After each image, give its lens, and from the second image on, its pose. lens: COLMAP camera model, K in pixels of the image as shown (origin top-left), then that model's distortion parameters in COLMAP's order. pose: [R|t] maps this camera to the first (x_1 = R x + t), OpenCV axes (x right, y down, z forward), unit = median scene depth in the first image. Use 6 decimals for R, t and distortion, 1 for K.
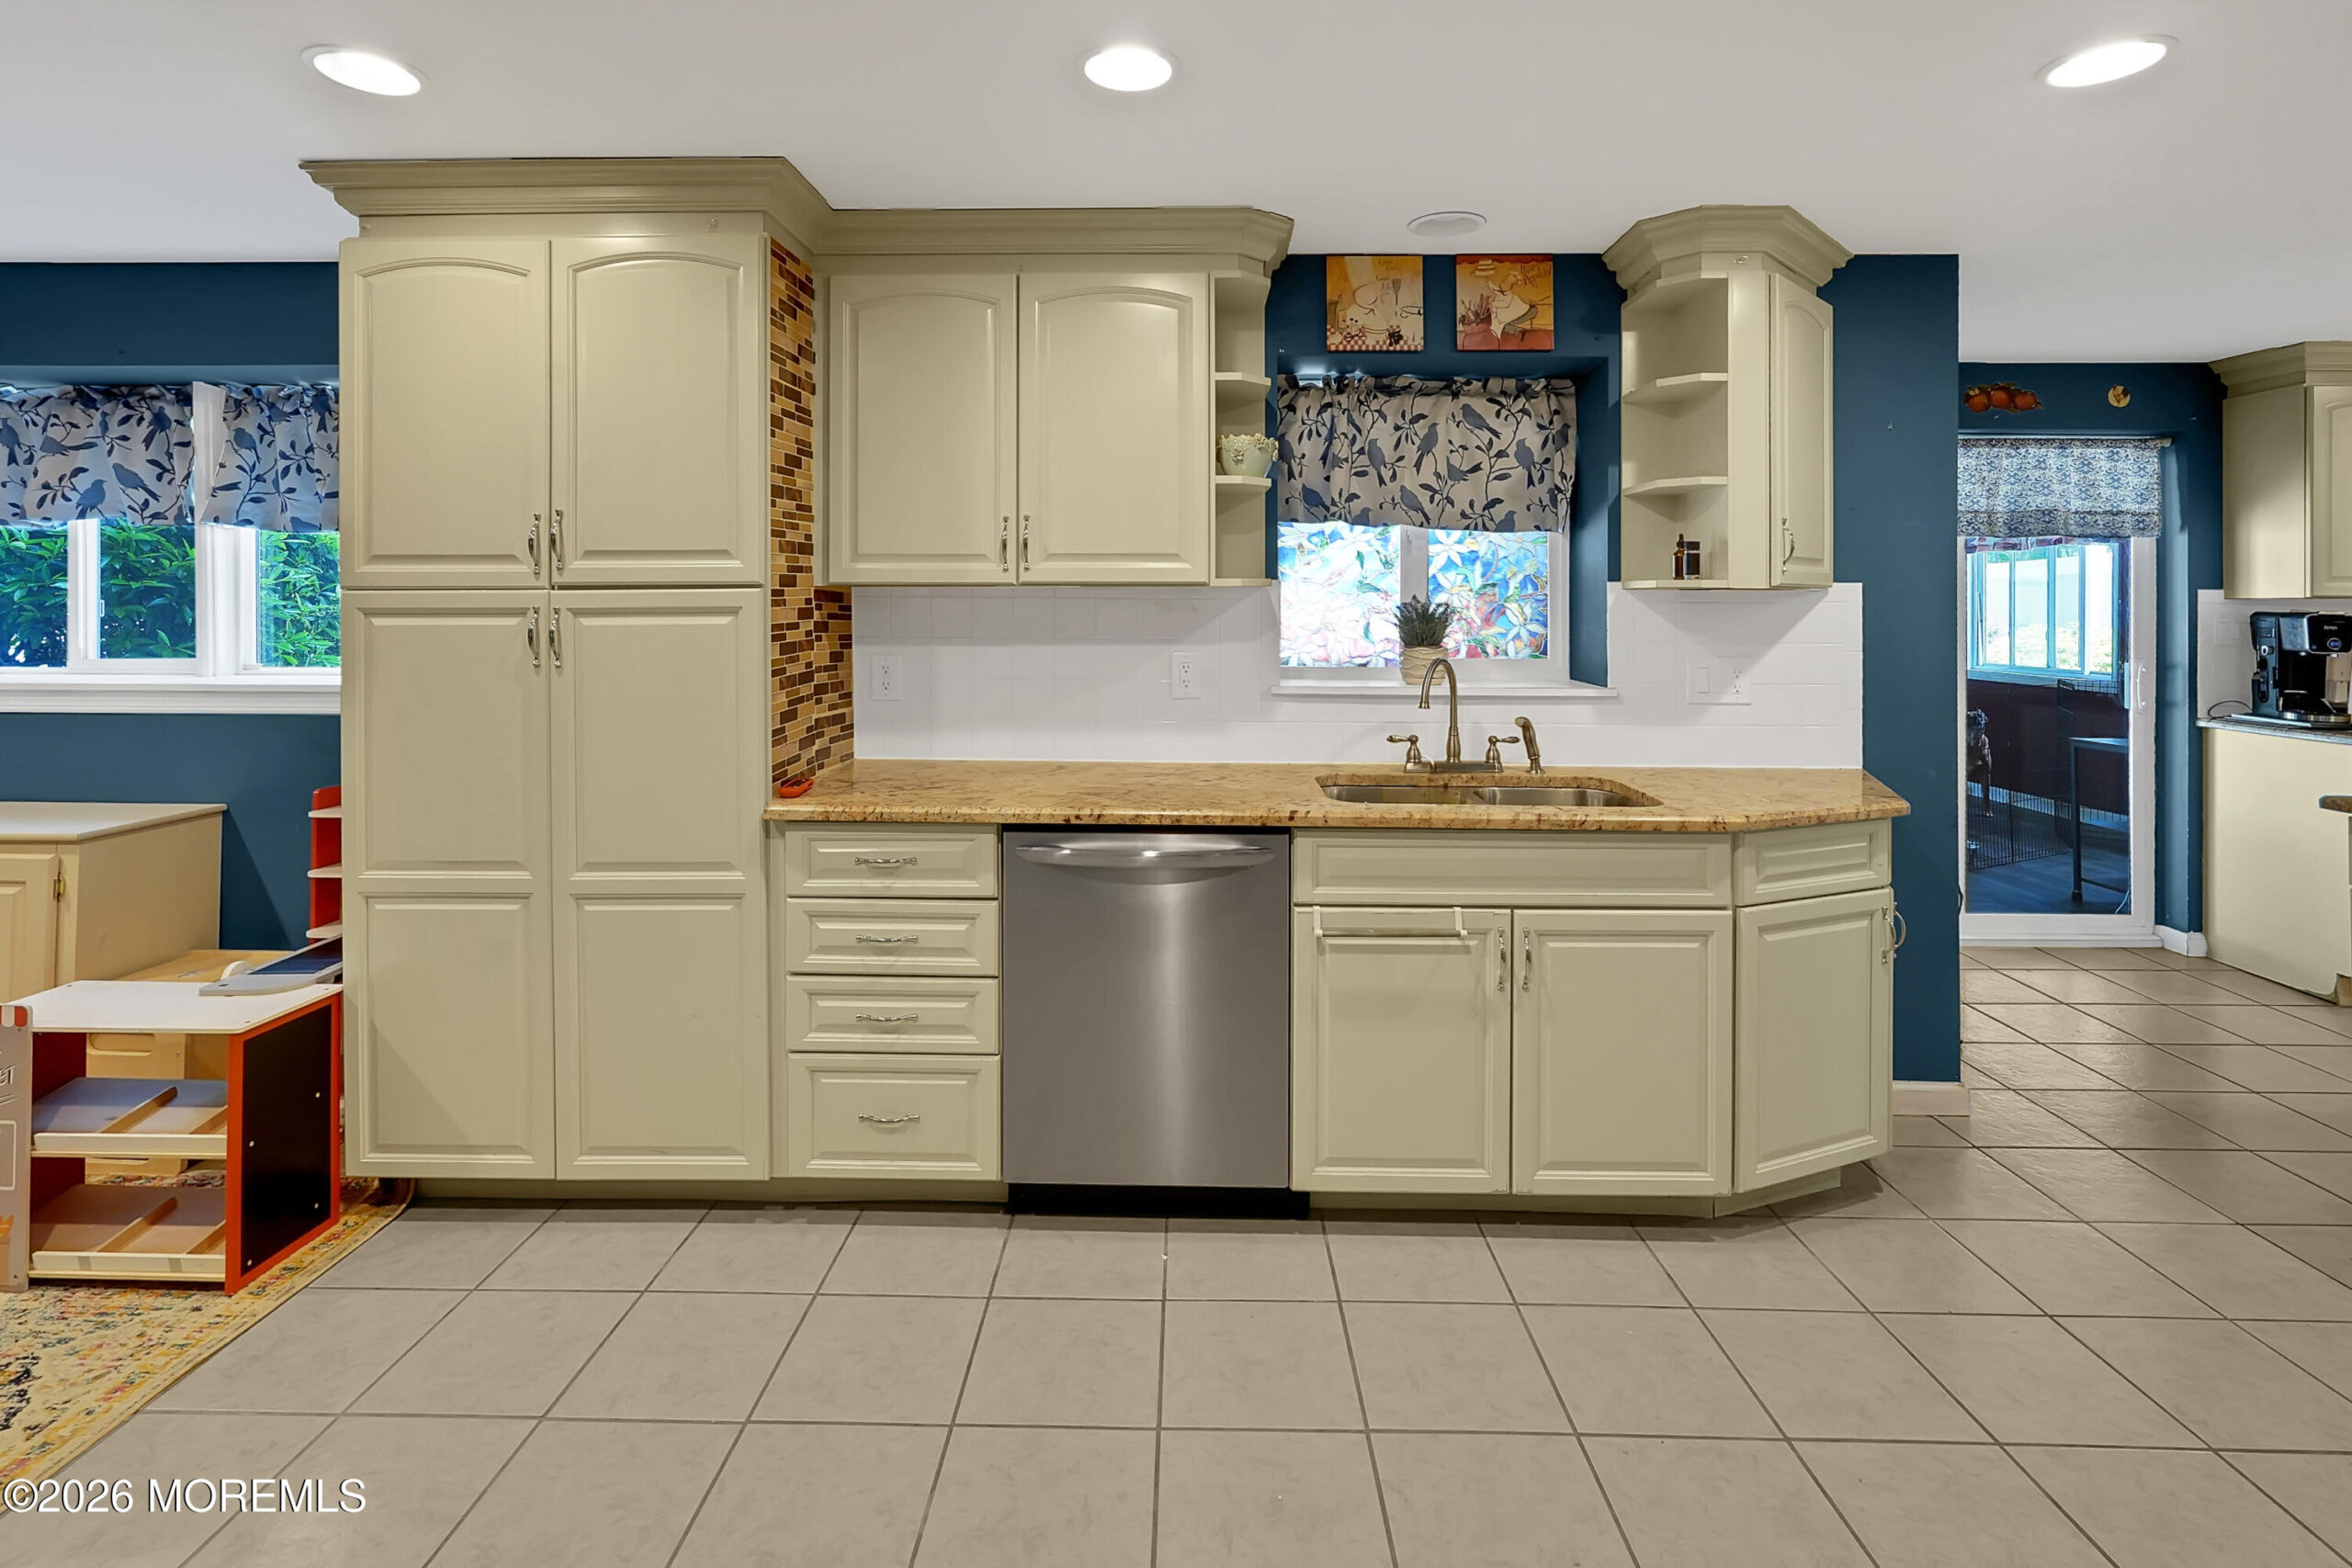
lens RADIAL K [[1104.4, 0, 1177.1], [0, 1104.4, 598.0], [0, 0, 1]] dist [-0.011161, 0.004391]
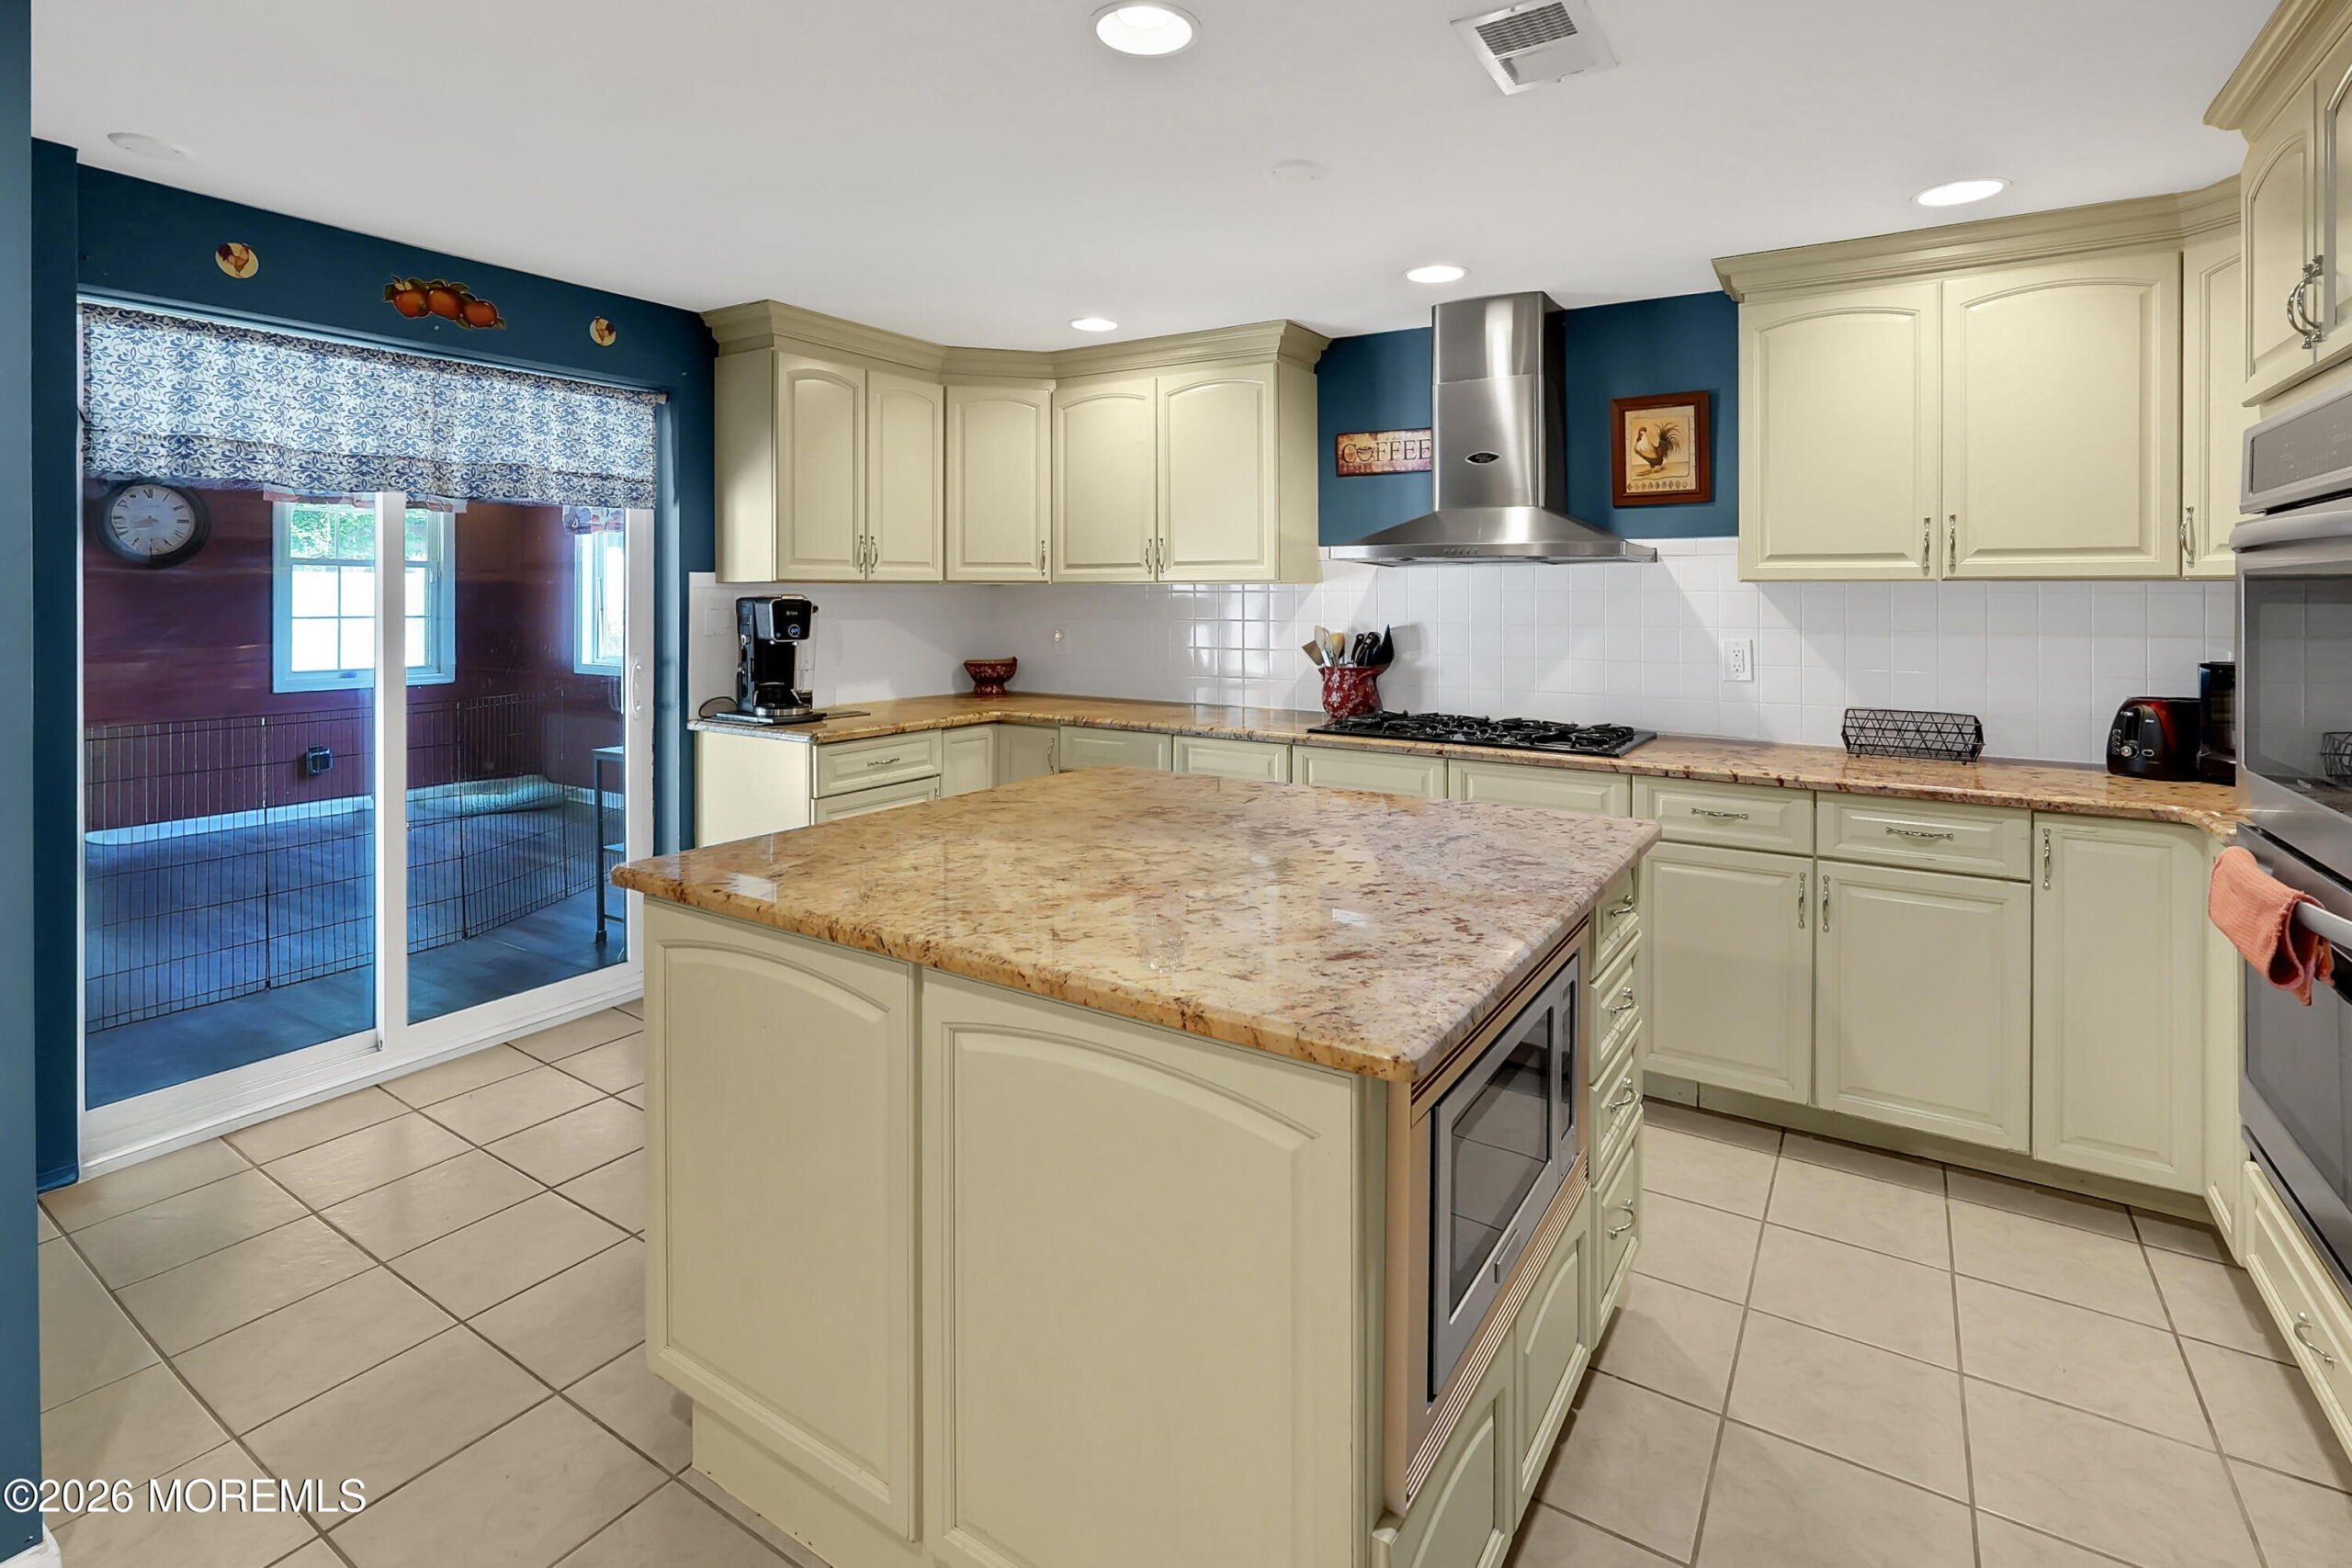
lens RADIAL K [[1128.3, 0, 1178.8], [0, 1128.3, 599.6], [0, 0, 1]] dist [-0.013708, 0.005118]
pose [[0.526551, -0.008837, 0.850098, 0.611553], [-0.001140, 0.999938, 0.011101, 0.006492], [-0.850143, -0.006815, 0.526508, 0.327680]]
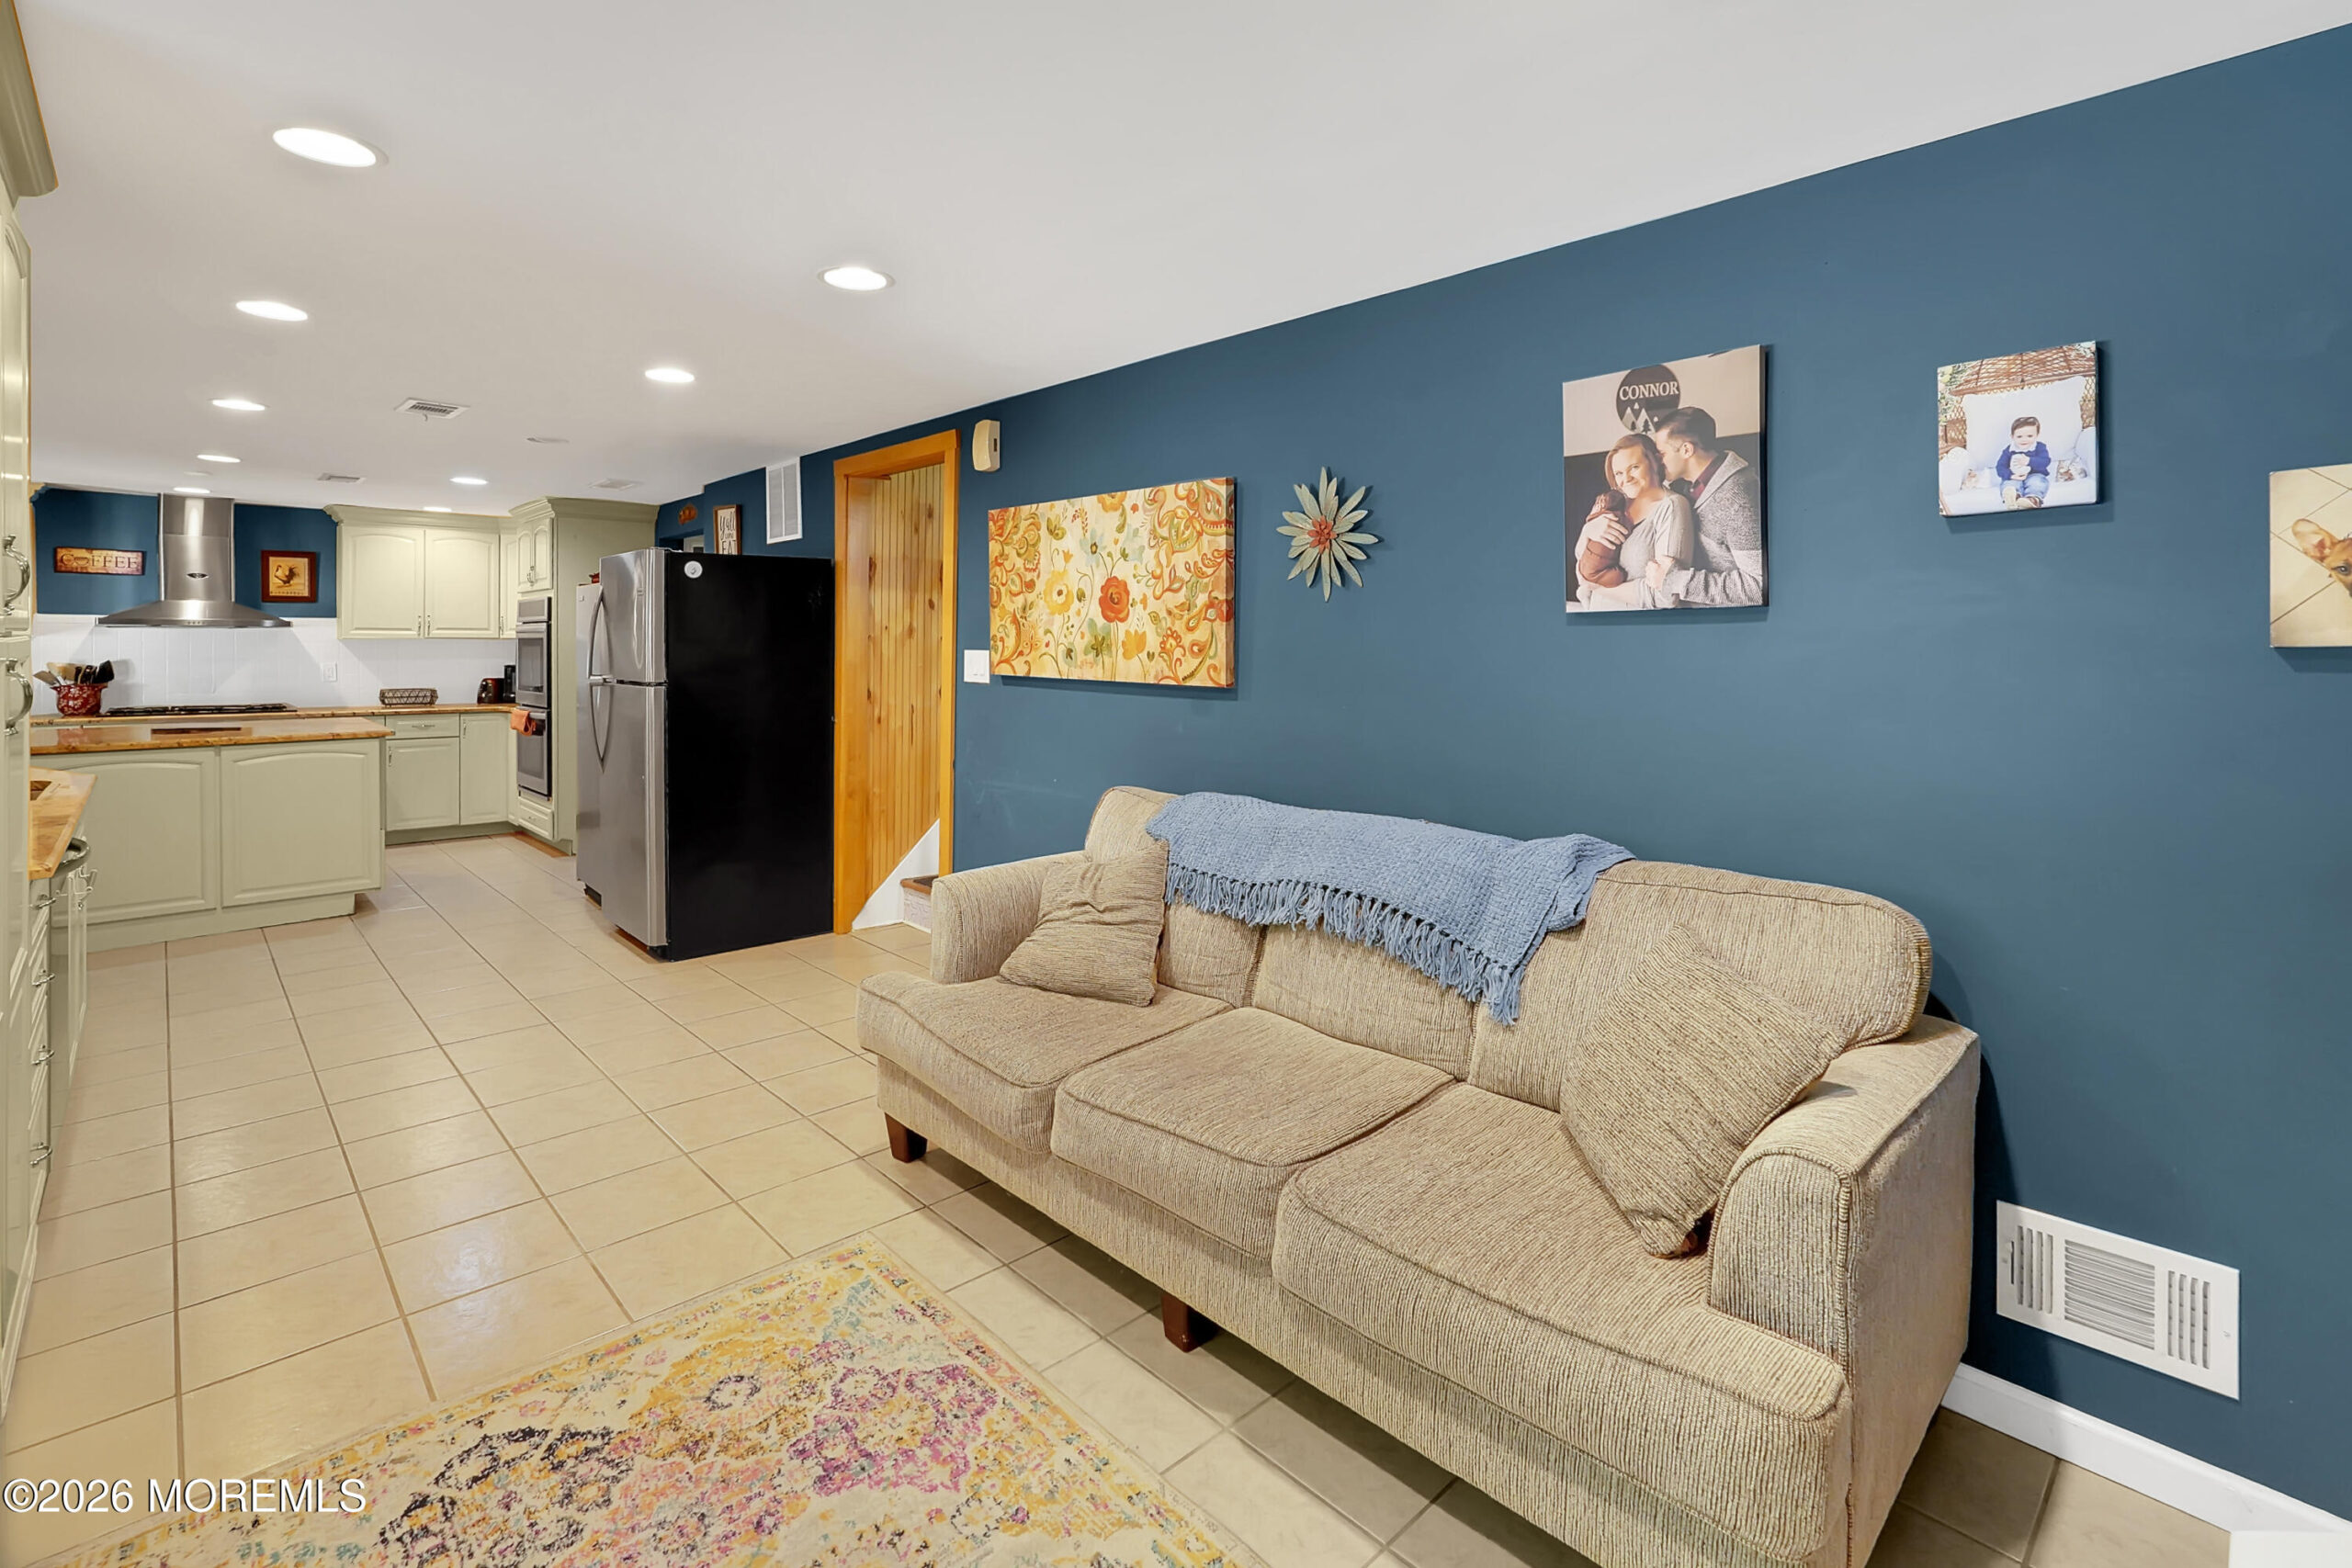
lens RADIAL K [[1069.7, 0, 1167.4], [0, 1069.7, 647.2], [0, 0, 1]] dist [-0.014847, 0.000298]
pose [[-0.695391, -0.009669, 0.718567, -1.475210], [-0.008608, 0.999950, 0.005125, -0.008547], [-0.718580, -0.002622, -0.695439, 0.813295]]
